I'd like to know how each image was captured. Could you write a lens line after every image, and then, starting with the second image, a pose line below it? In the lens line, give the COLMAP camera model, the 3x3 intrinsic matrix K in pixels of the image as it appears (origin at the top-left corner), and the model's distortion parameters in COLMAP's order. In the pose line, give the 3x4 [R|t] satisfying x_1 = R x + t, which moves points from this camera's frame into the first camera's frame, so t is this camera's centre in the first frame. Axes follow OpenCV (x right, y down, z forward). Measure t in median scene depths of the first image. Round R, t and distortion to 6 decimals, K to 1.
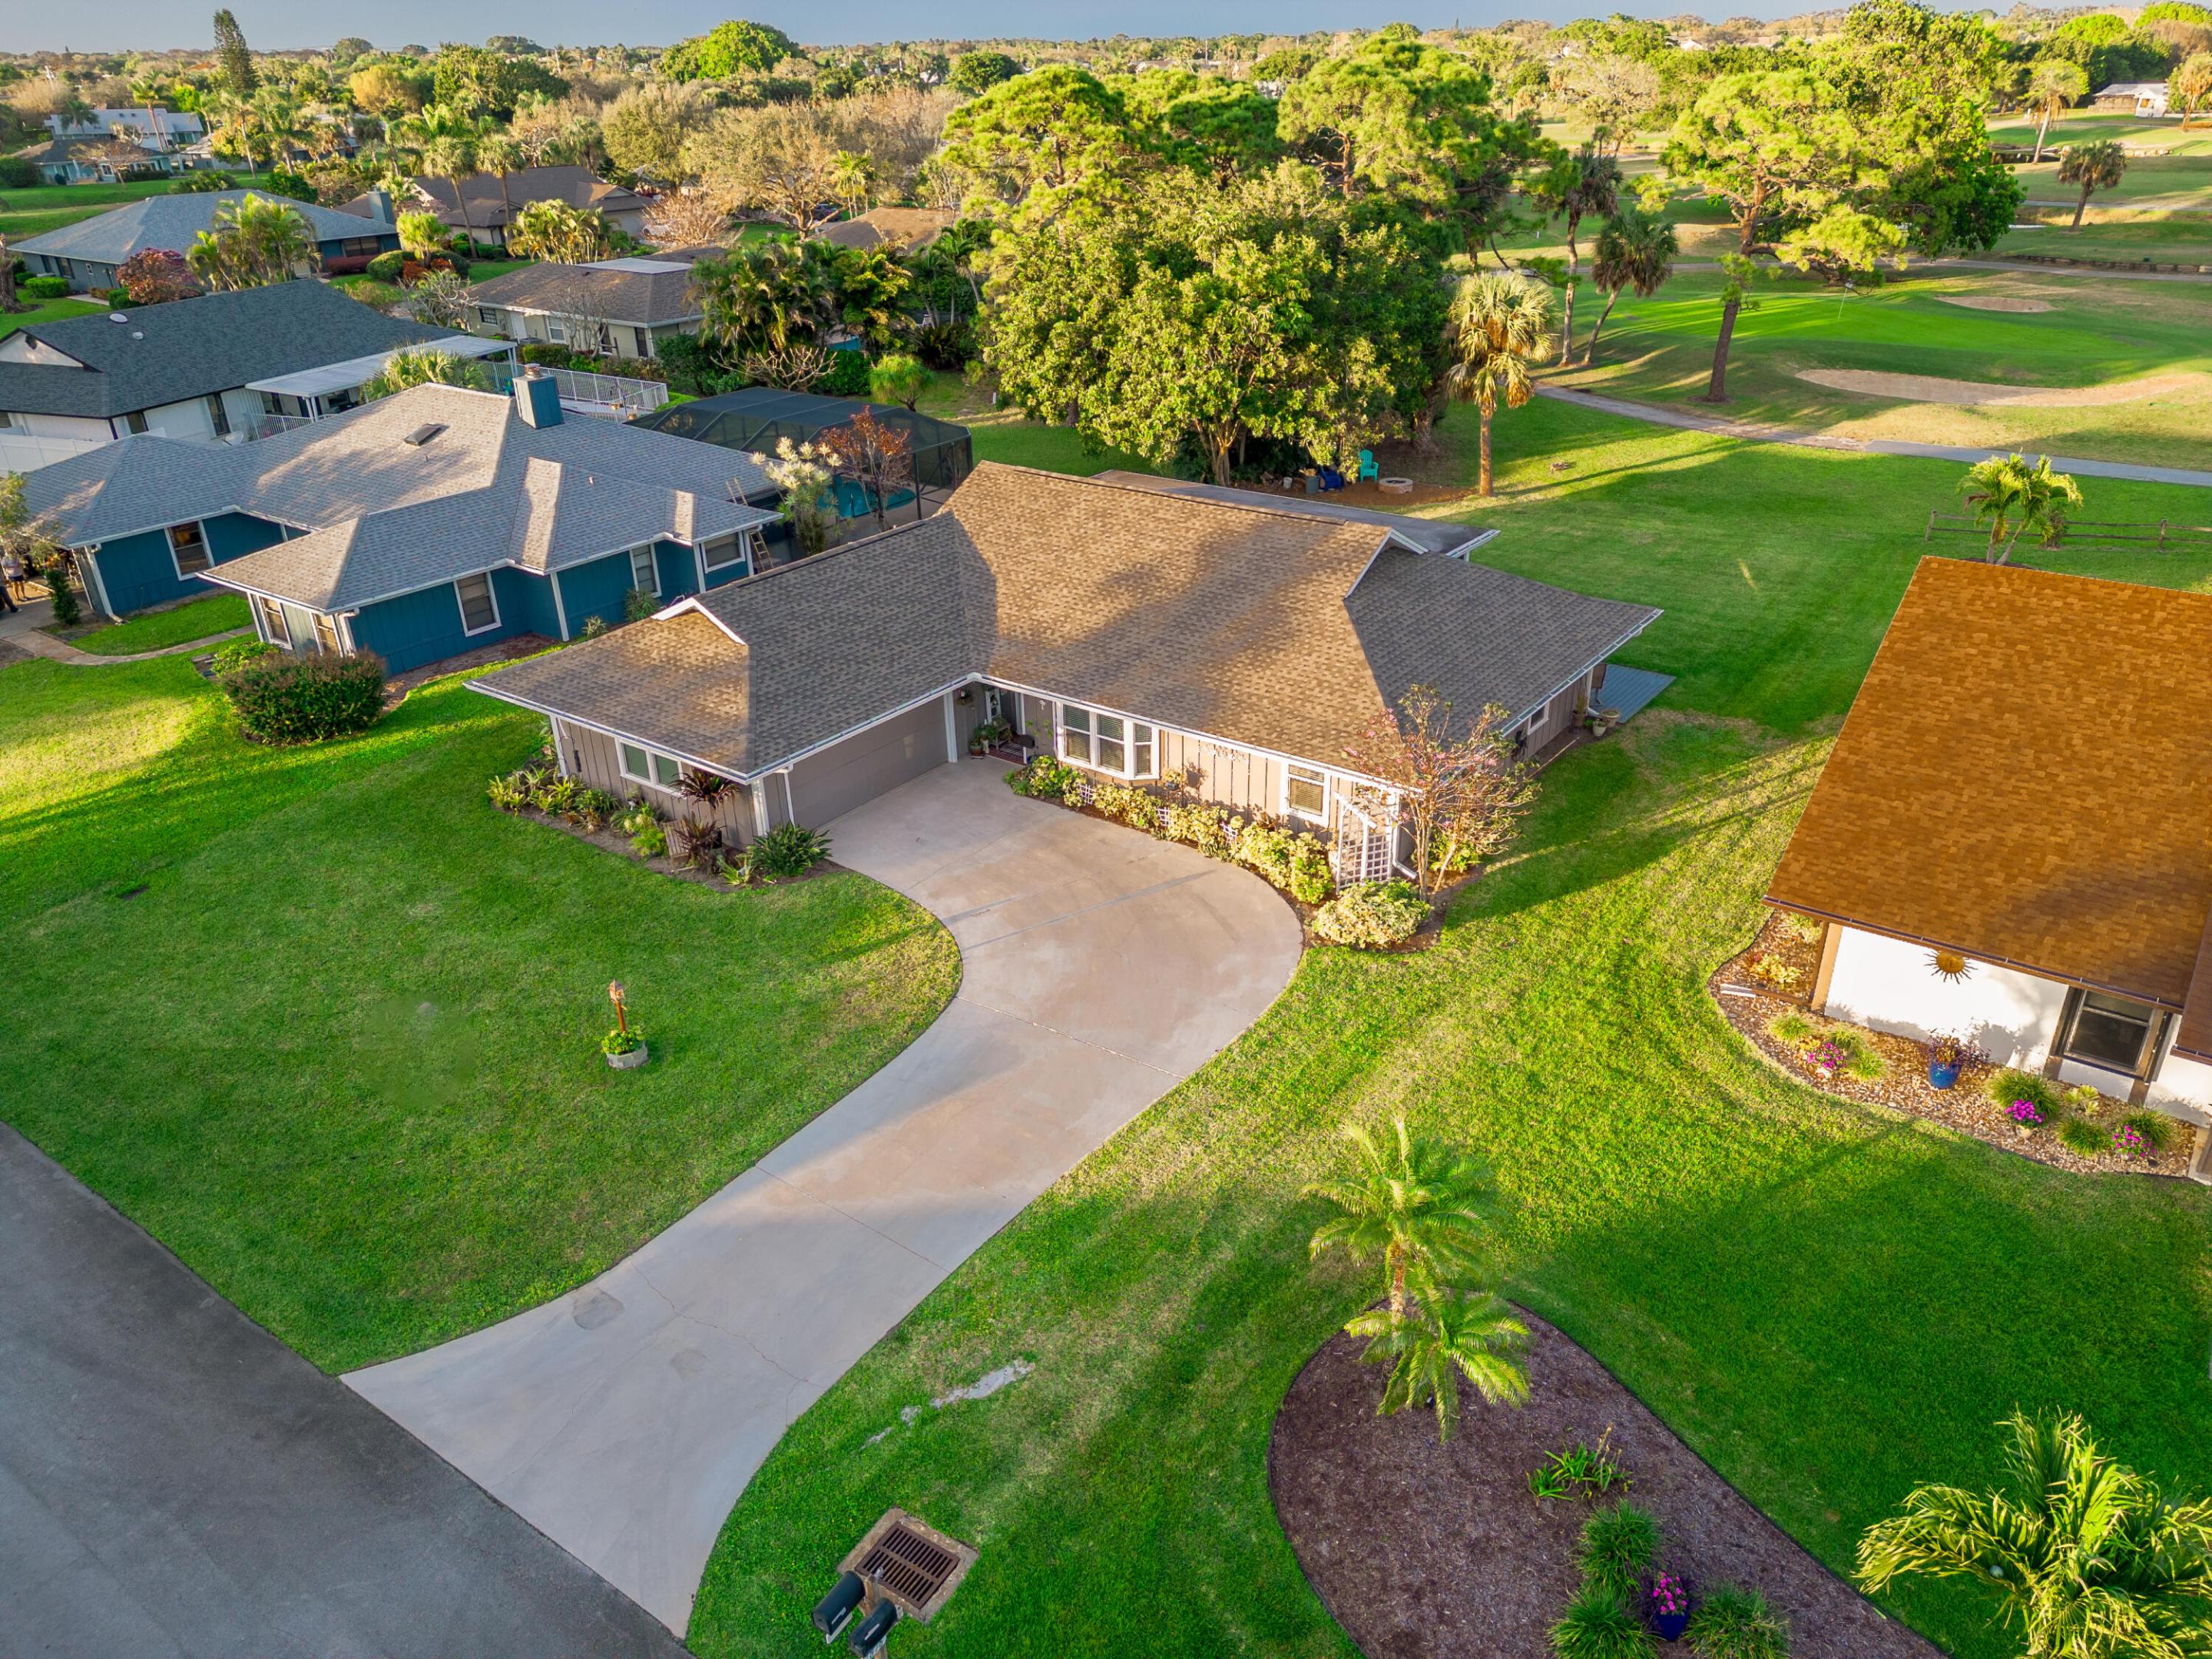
lens RADIAL K [[1561.4, 0, 1130.8], [0, 1561.4, 832.5], [0, 0, 1]] dist [0.017131, -0.001934]
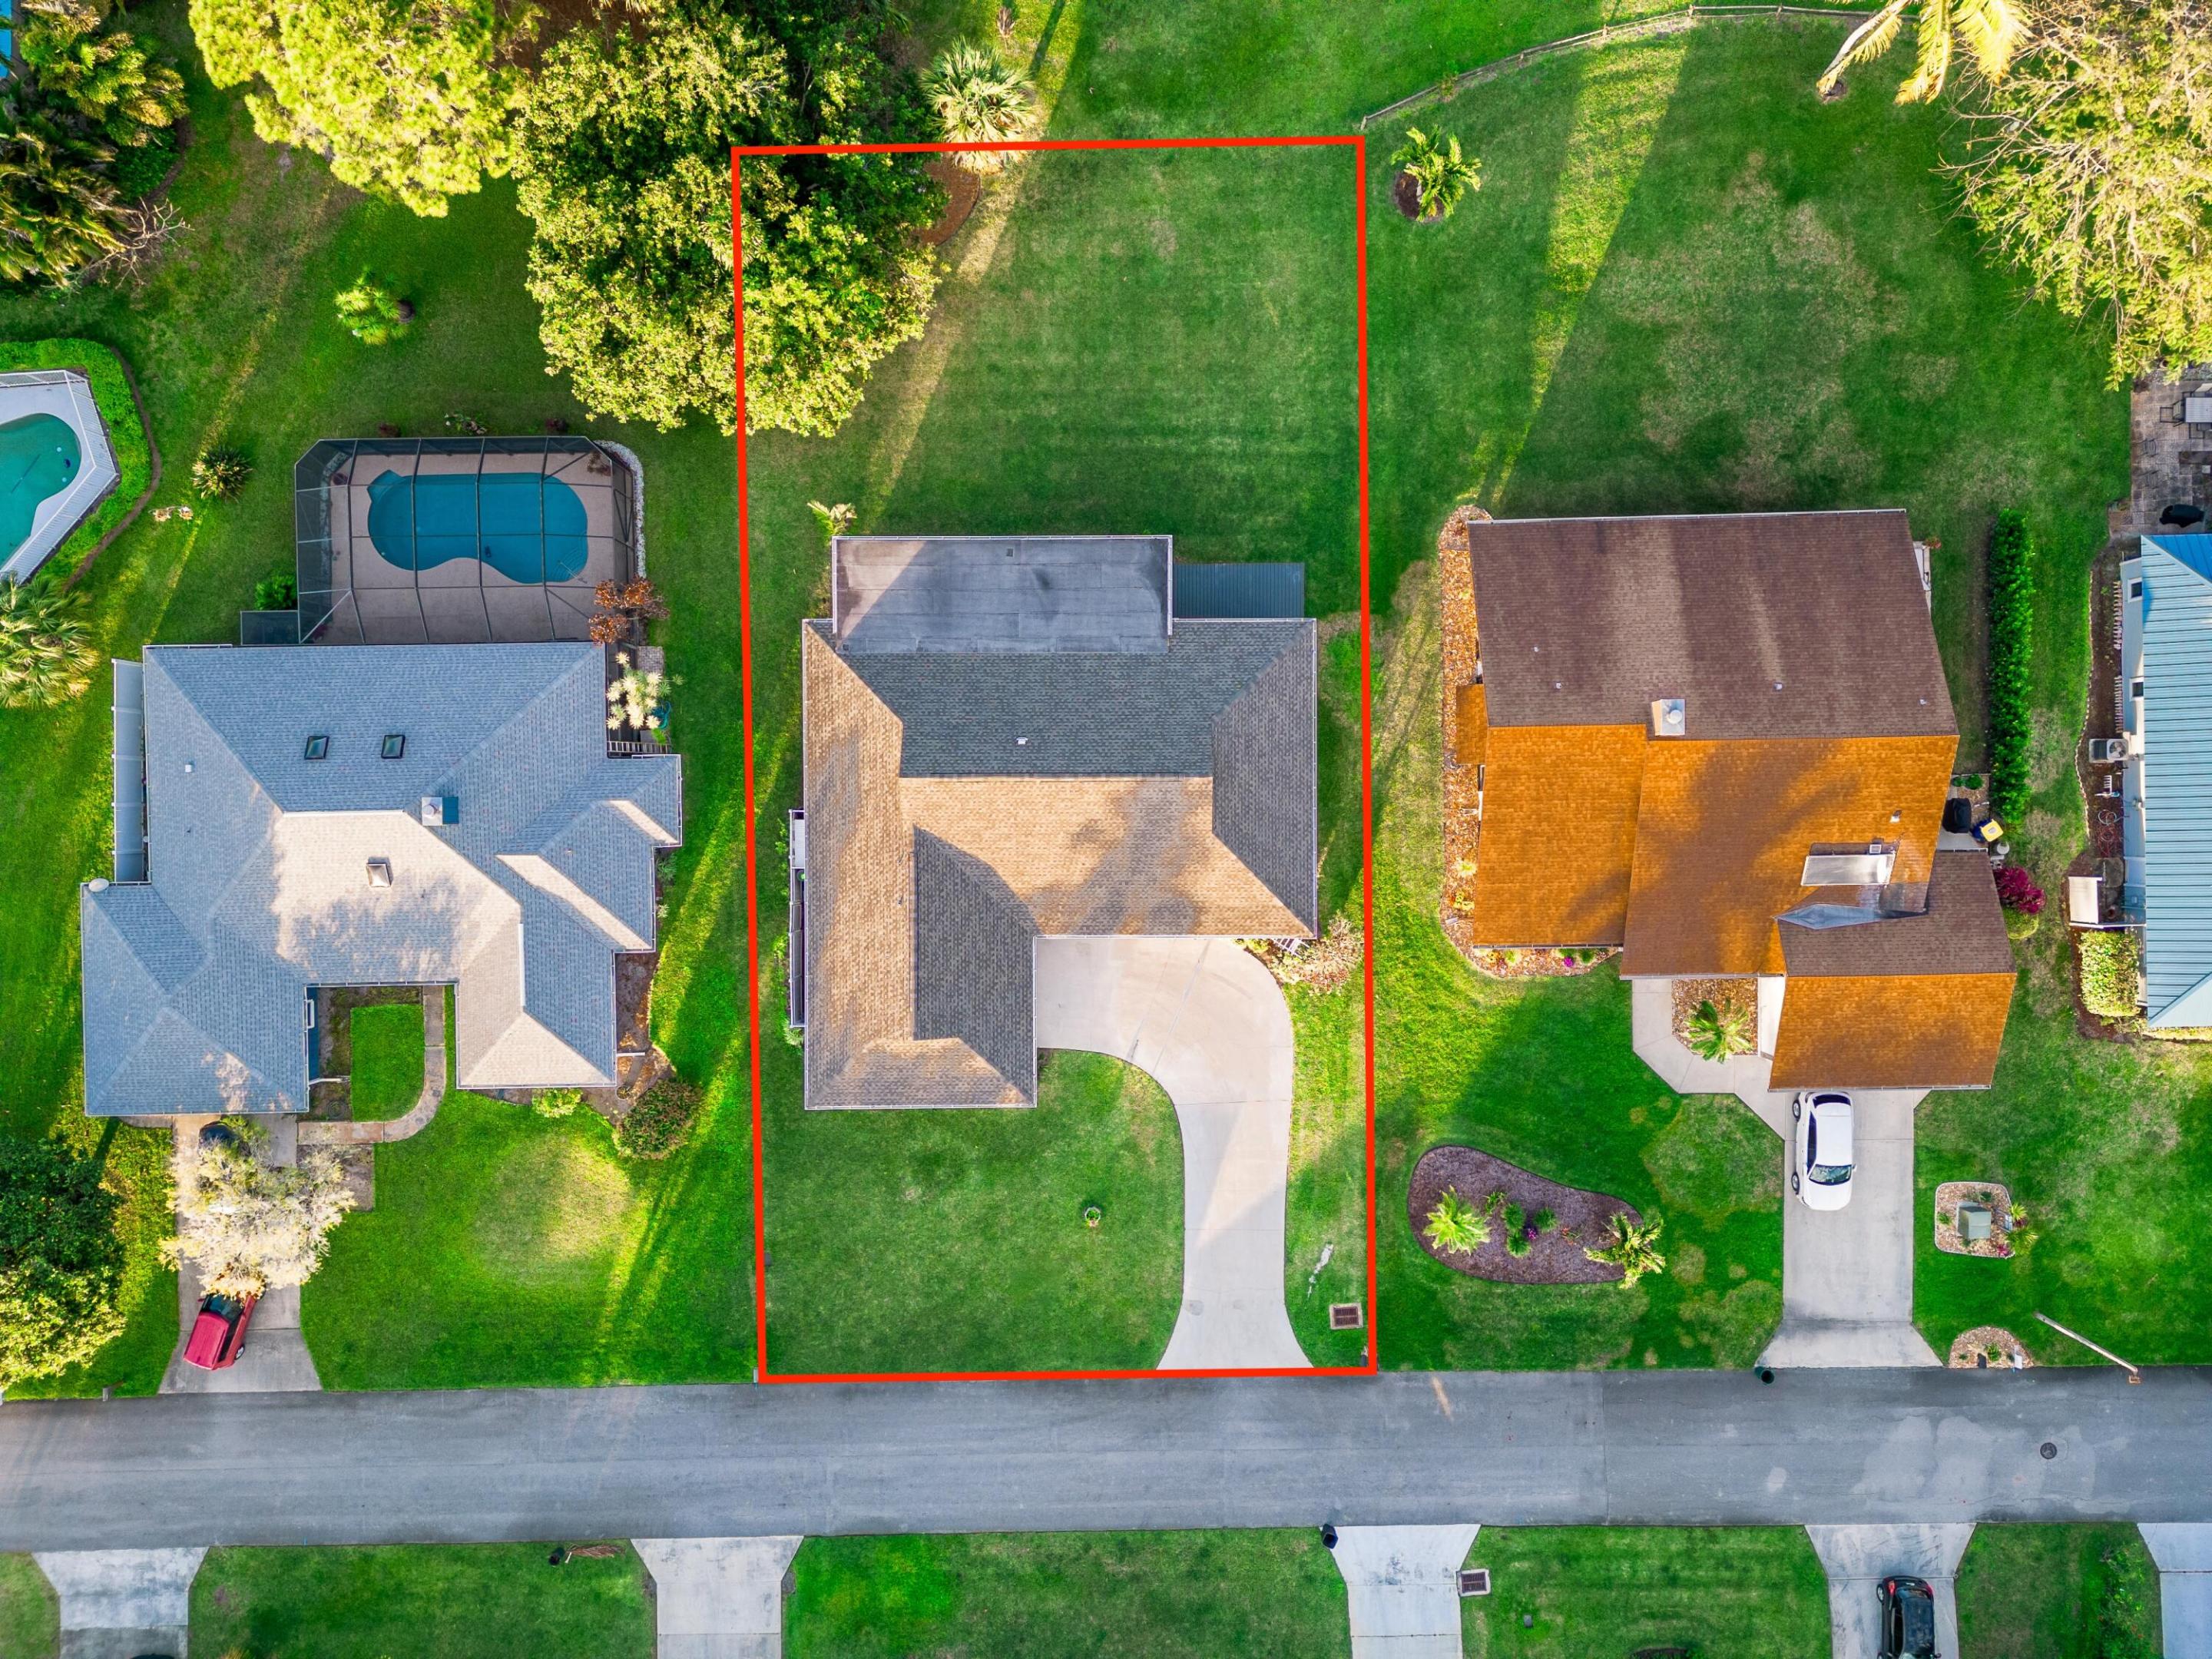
lens RADIAL K [[1561.4, 0, 1130.8], [0, 1561.4, 832.5], [0, 0, 1]] dist [0.017131, -0.001934]
pose [[0.808168, -0.588700, 0.017229, 0.036213], [0.247311, 0.365768, 0.897246, -2.339303], [-0.534511, -0.720865, 0.441194, 0.339189]]
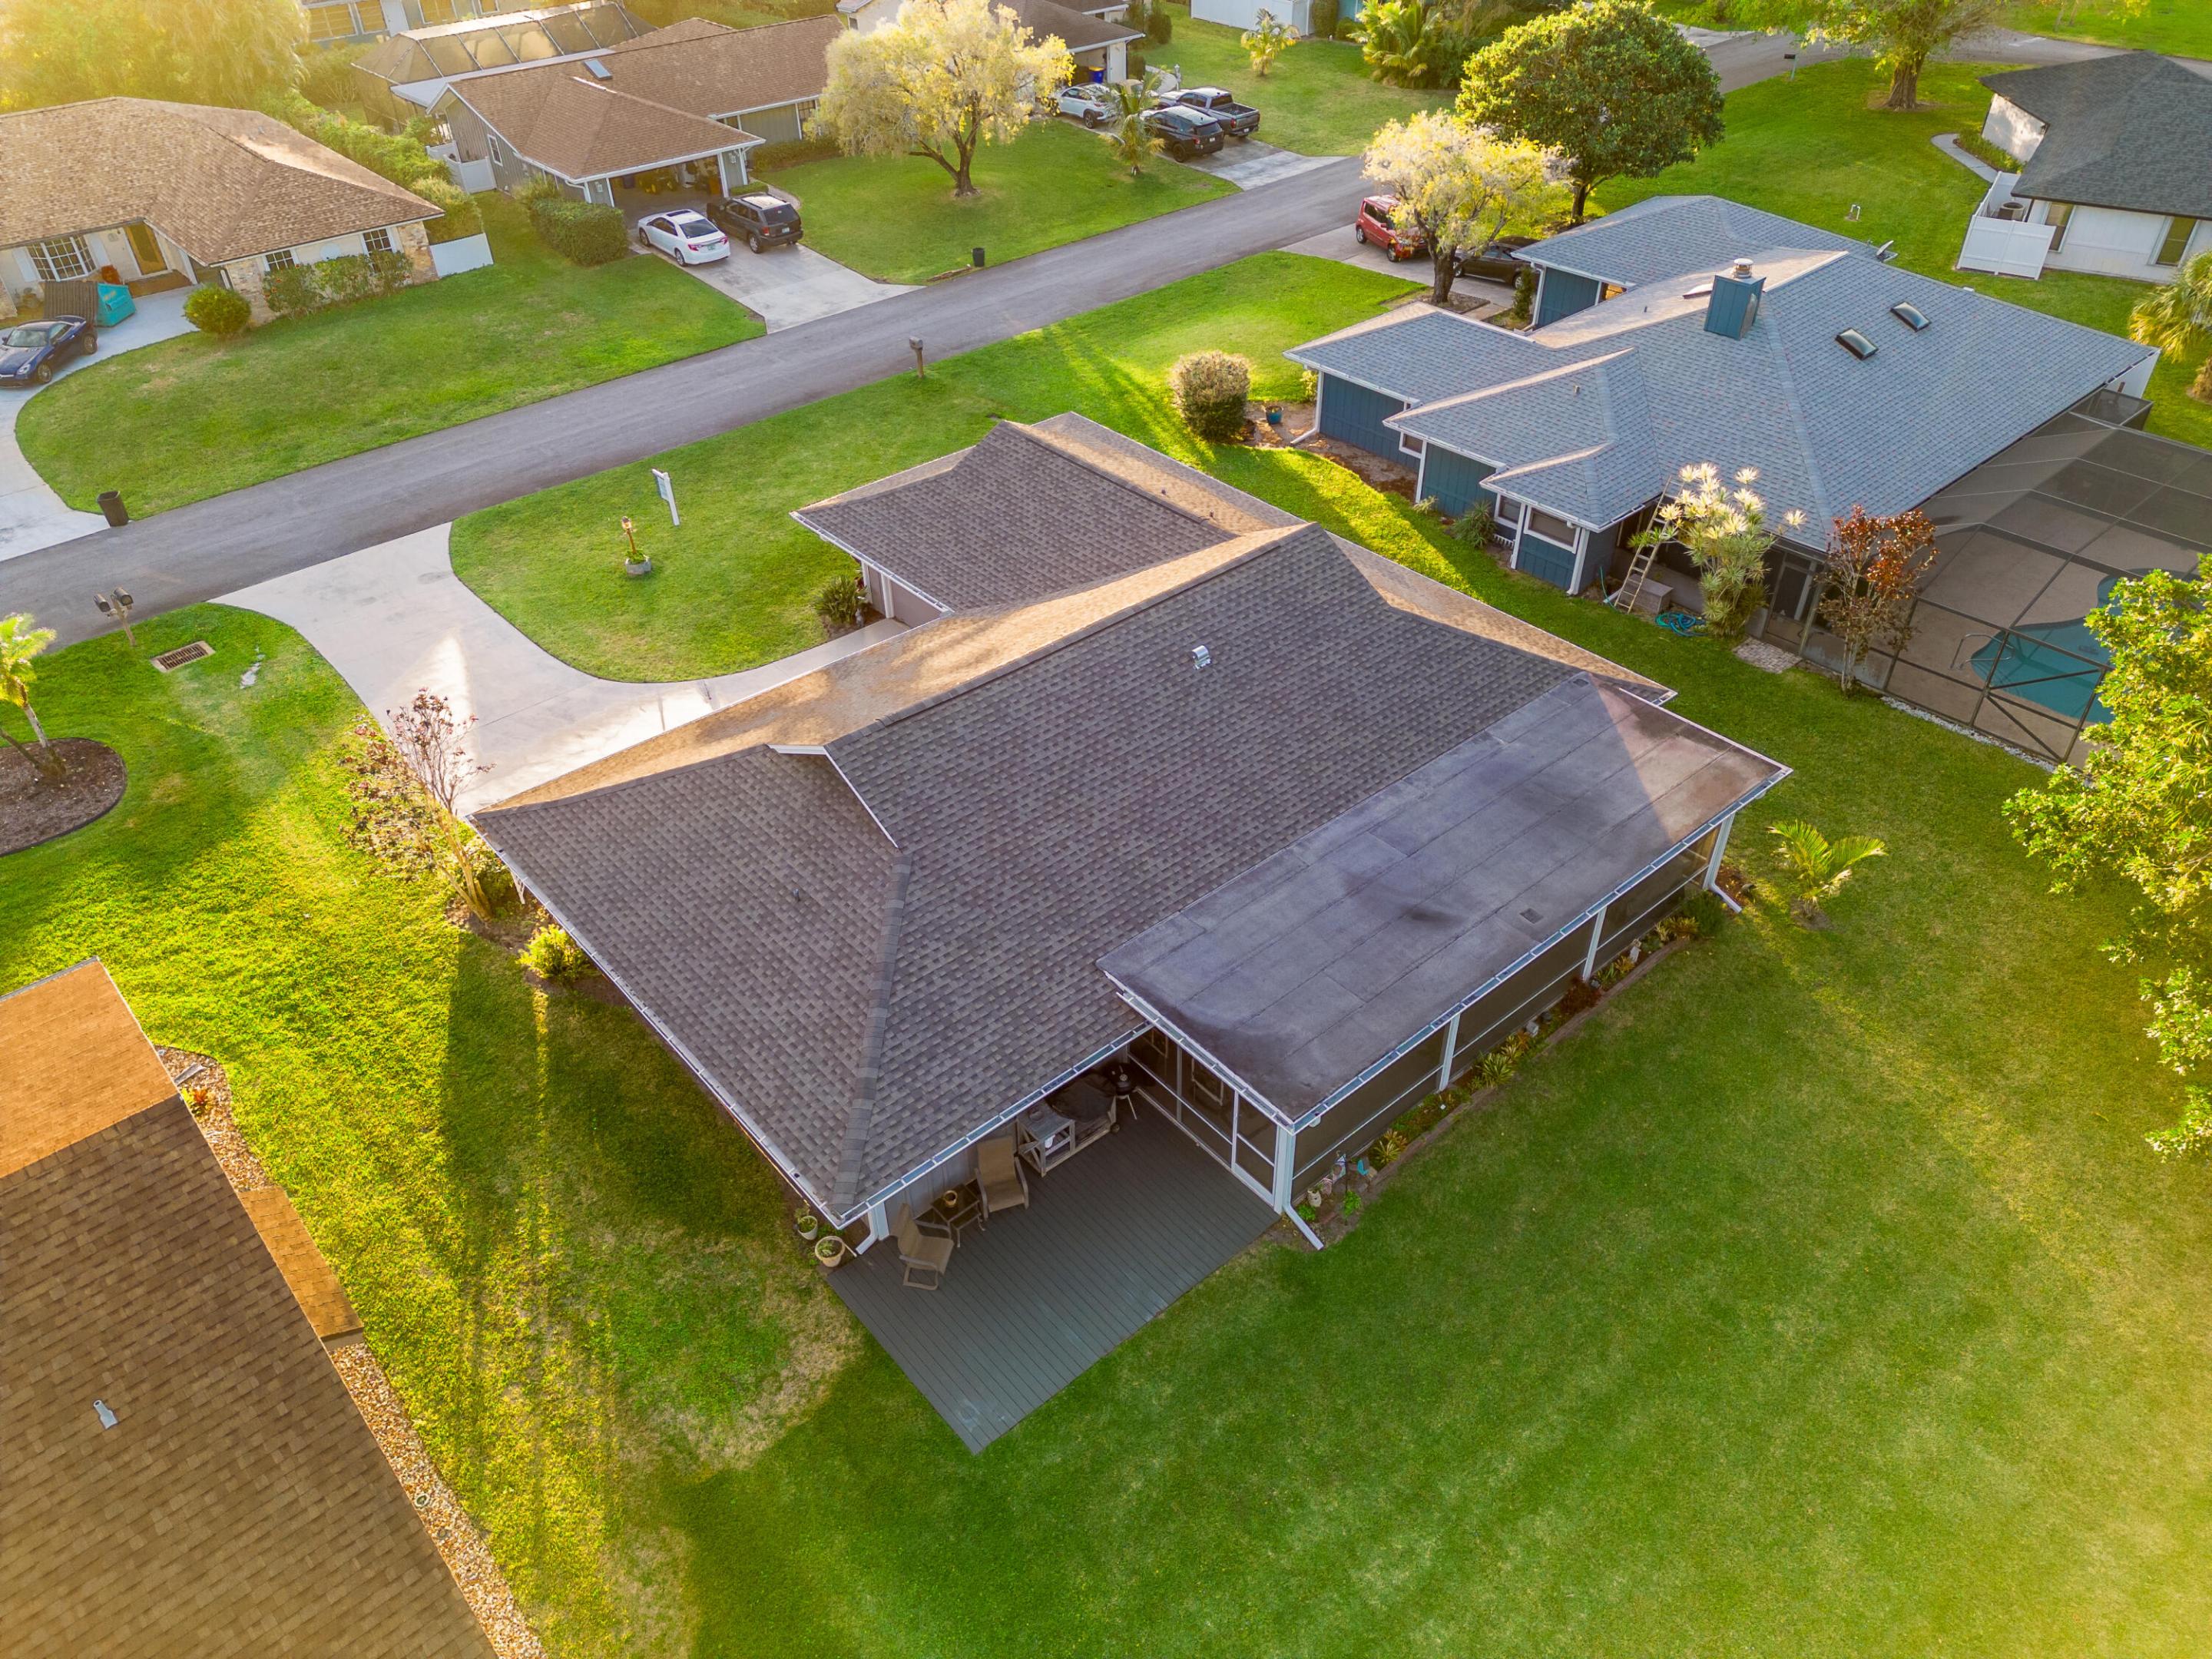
lens RADIAL K [[1561.4, 0, 1130.8], [0, 1561.4, 832.5], [0, 0, 1]] dist [0.017131, -0.001934]
pose [[-0.220708, 0.608741, -0.762051, 0.991375], [-0.431590, 0.639706, 0.636008, -0.957669], [0.874653, 0.469266, 0.121539, 1.431661]]
